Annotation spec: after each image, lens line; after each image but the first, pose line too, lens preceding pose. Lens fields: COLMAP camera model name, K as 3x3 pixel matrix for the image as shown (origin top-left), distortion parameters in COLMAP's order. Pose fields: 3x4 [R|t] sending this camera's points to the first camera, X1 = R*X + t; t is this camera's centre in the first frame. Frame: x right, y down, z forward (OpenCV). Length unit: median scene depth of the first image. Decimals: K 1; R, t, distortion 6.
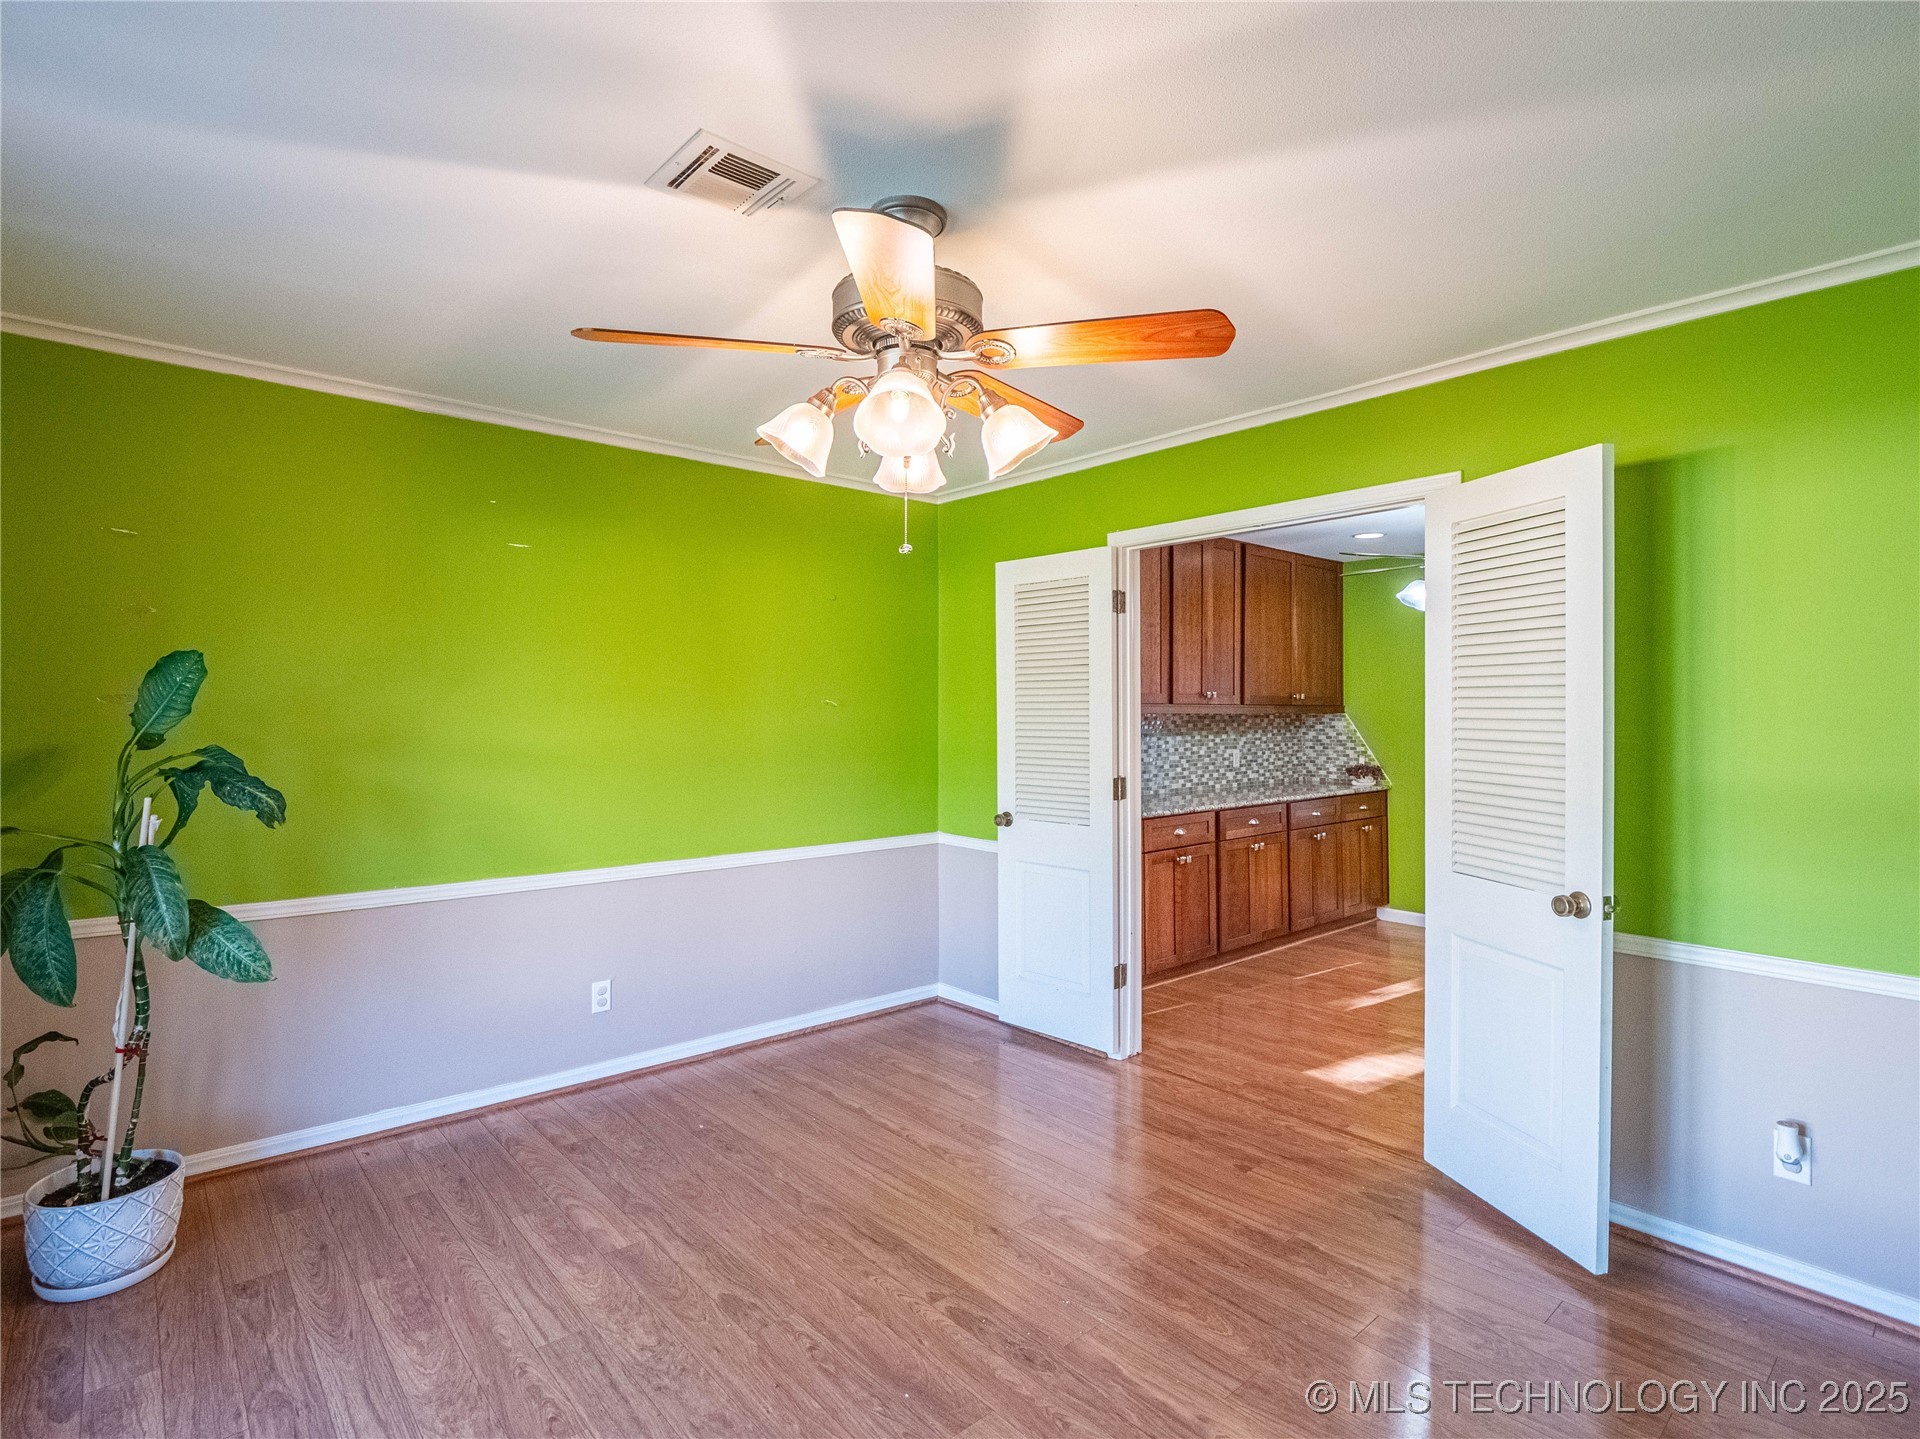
lens RADIAL K [[963.5, 0, 949.5], [0, 963.5, 692.6], [0, 0, 1]] dist [-0.004863, -0.001155]
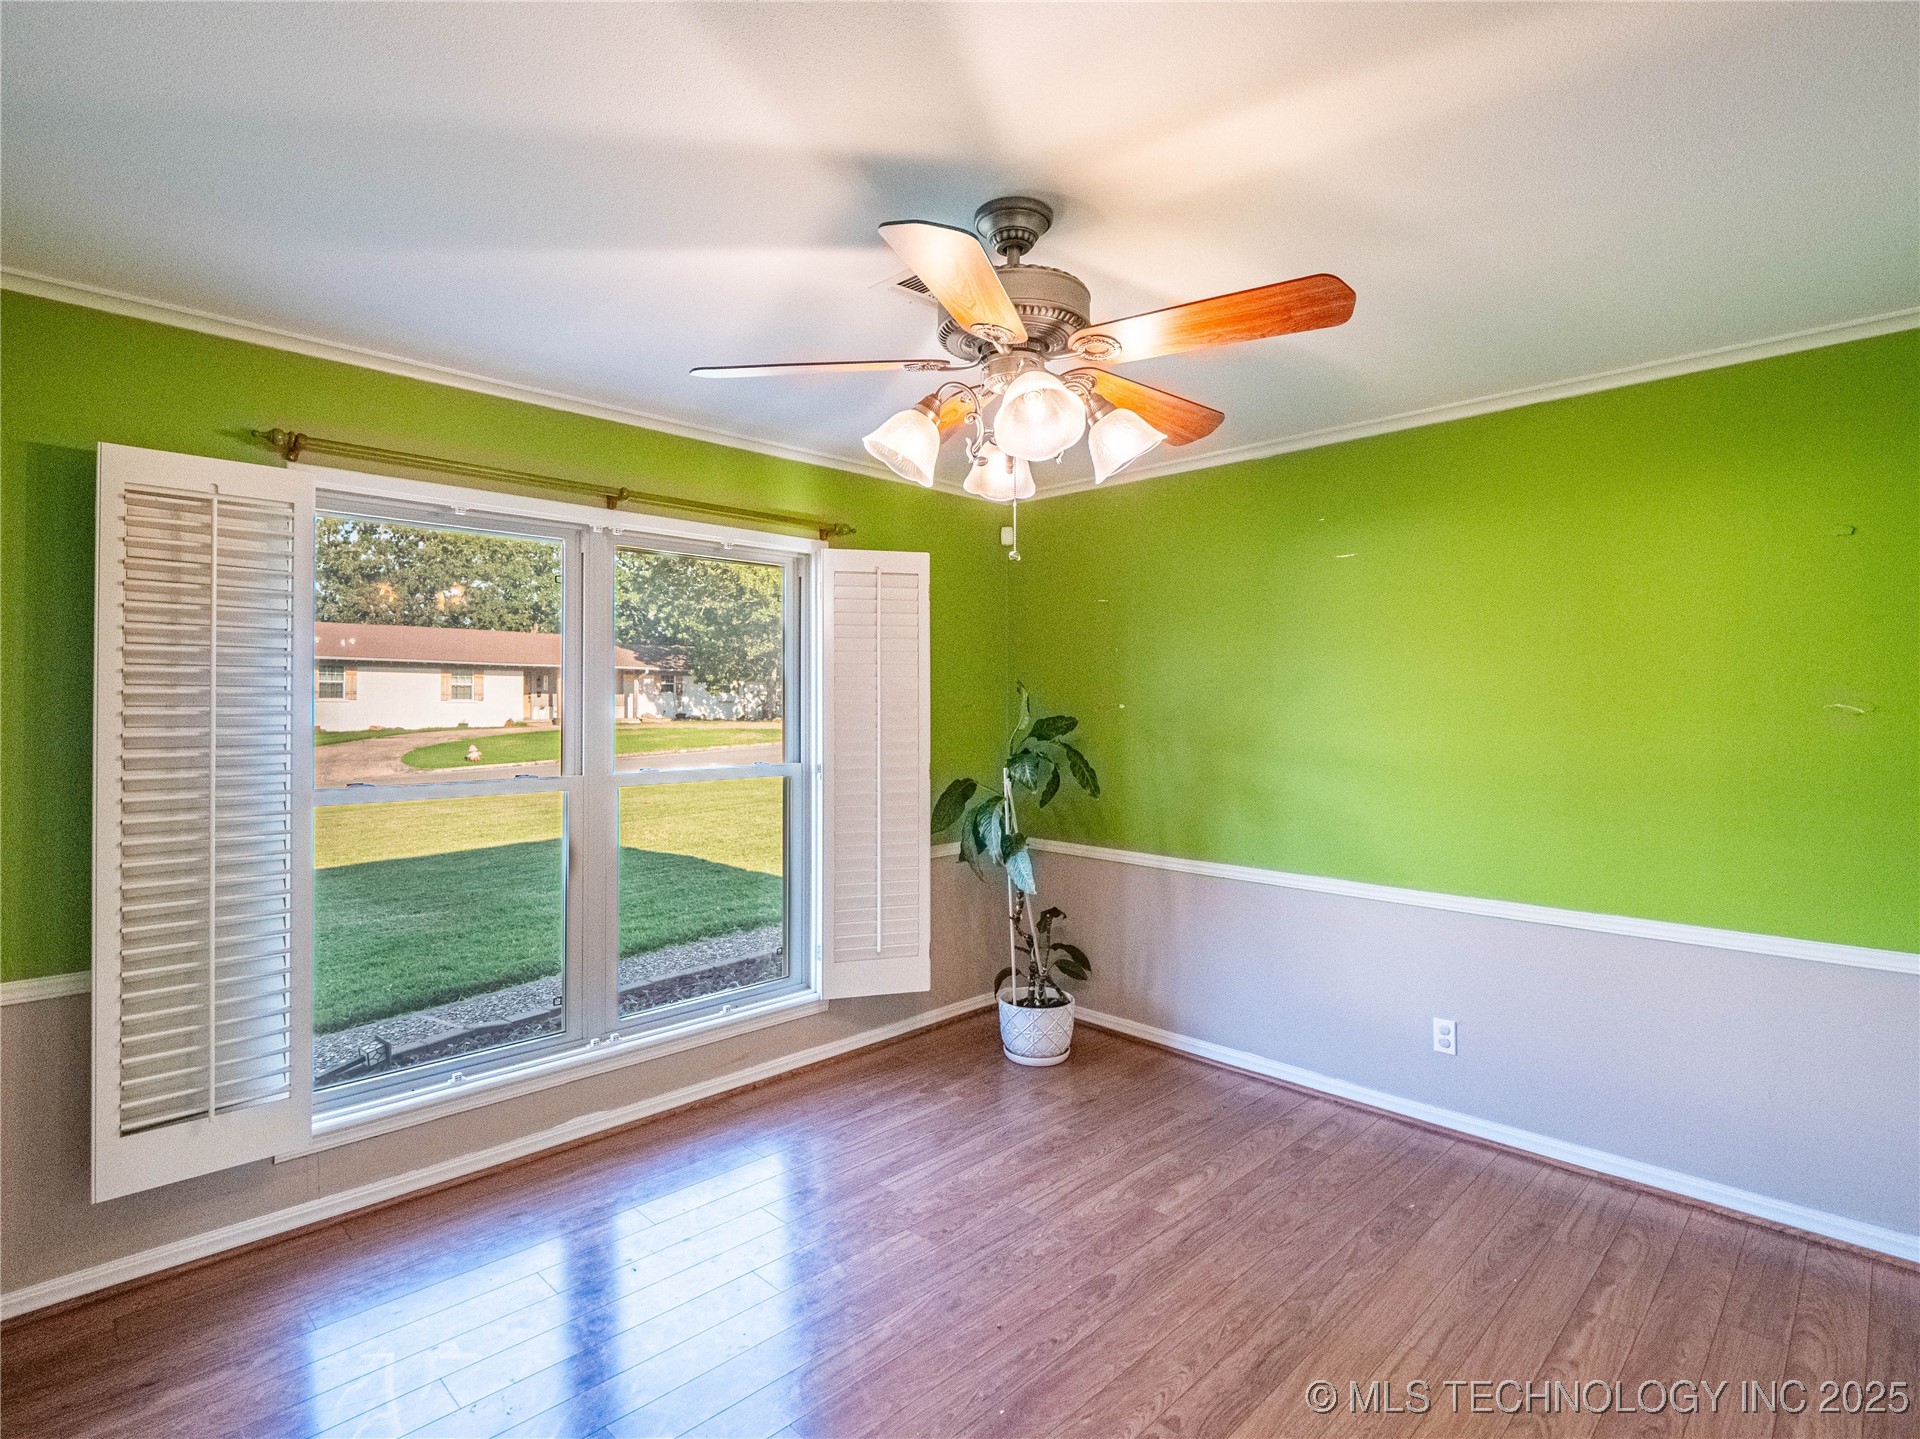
lens RADIAL K [[991.5, 0, 960.0], [0, 991.5, 719.5], [0, 0, 1]] dist [-0.001129, -0.000548]
pose [[0.073809, 0.009632, -0.997226, 0.315498], [0.015998, 0.999813, 0.010841, 0.001552], [0.997144, -0.016753, 0.073641, 0.291730]]
